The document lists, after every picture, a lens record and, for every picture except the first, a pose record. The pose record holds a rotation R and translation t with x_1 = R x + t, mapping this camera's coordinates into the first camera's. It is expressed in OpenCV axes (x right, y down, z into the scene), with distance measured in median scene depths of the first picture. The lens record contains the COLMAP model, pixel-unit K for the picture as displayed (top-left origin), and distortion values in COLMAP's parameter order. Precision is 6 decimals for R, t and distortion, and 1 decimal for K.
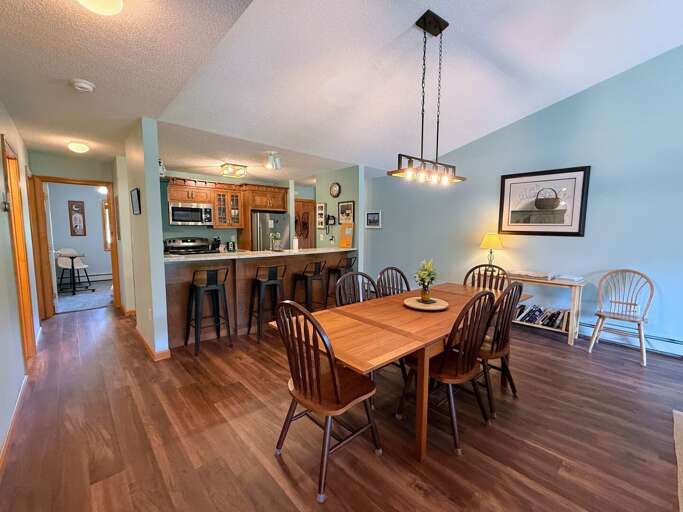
lens RADIAL K [[277.9, 0, 339.3], [0, 277.9, 250.2], [0, 0, 1]] dist [0.001218, 0.000039]
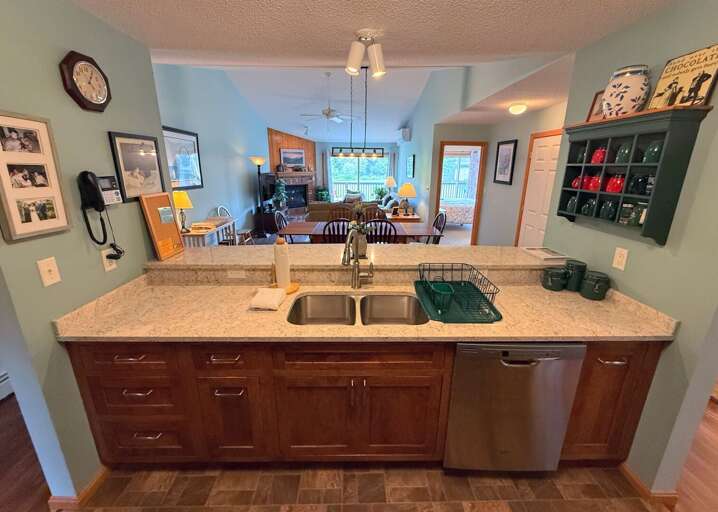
lens RADIAL K [[289.5, 0, 357.4], [0, 289.5, 244.3], [0, 0, 1]] dist [-0.004860, -0.000079]
pose [[-0.738849, -0.181644, 0.648928, -0.405588], [0.055480, 0.943320, 0.327215, -0.132795], [-0.671583, 0.277765, -0.686893, 0.995119]]
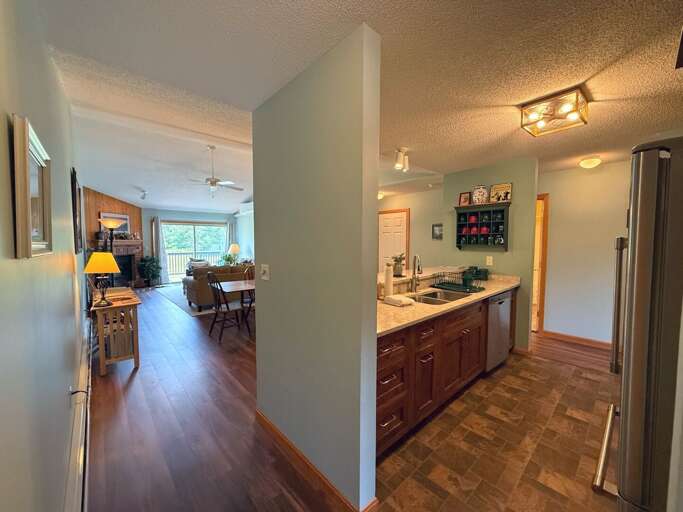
lens RADIAL K [[274.8, 0, 341.5], [0, 274.8, 255.7], [0, 0, 1]] dist [-0.003134, 0.000008]
pose [[-0.999889, -0.000470, 0.014912, -0.052363], [0.001721, 0.989198, 0.146578, -0.117067], [-0.014820, 0.146588, -0.989087, 1.287544]]
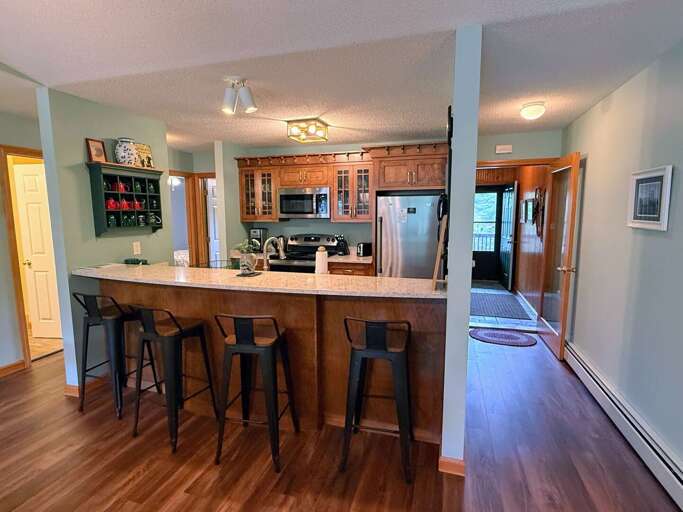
lens RADIAL K [[352.1, 0, 343.6], [0, 352.1, 255.8], [0, 0, 1]] dist [-0.001901, -0.000185]
pose [[0.503260, 0.095753, -0.858813, 0.320384], [-0.072765, 0.995008, 0.068298, -0.059412], [0.861066, 0.028120, 0.507716, 0.598834]]
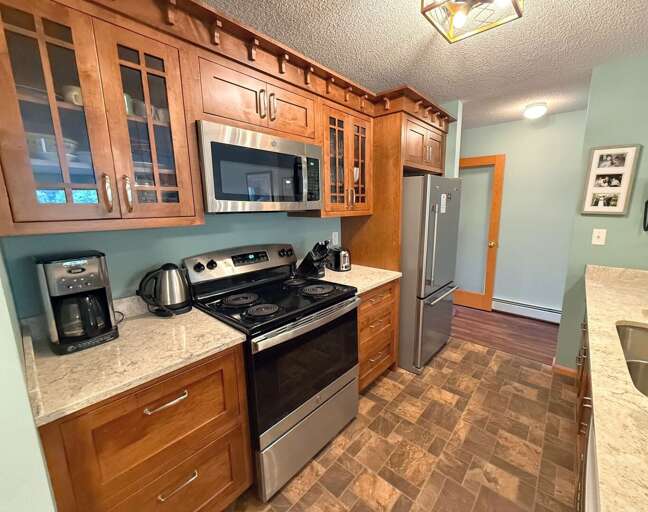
lens RADIAL K [[278.9, 0, 345.6], [0, 278.9, 254.0], [0, 0, 1]] dist [-0.000923, 0.000021]
pose [[0.992190, -0.033140, 0.120253, -0.470877], [0.022651, 0.995902, 0.087561, -0.065771], [-0.122662, -0.084153, 0.988874, 0.658573]]
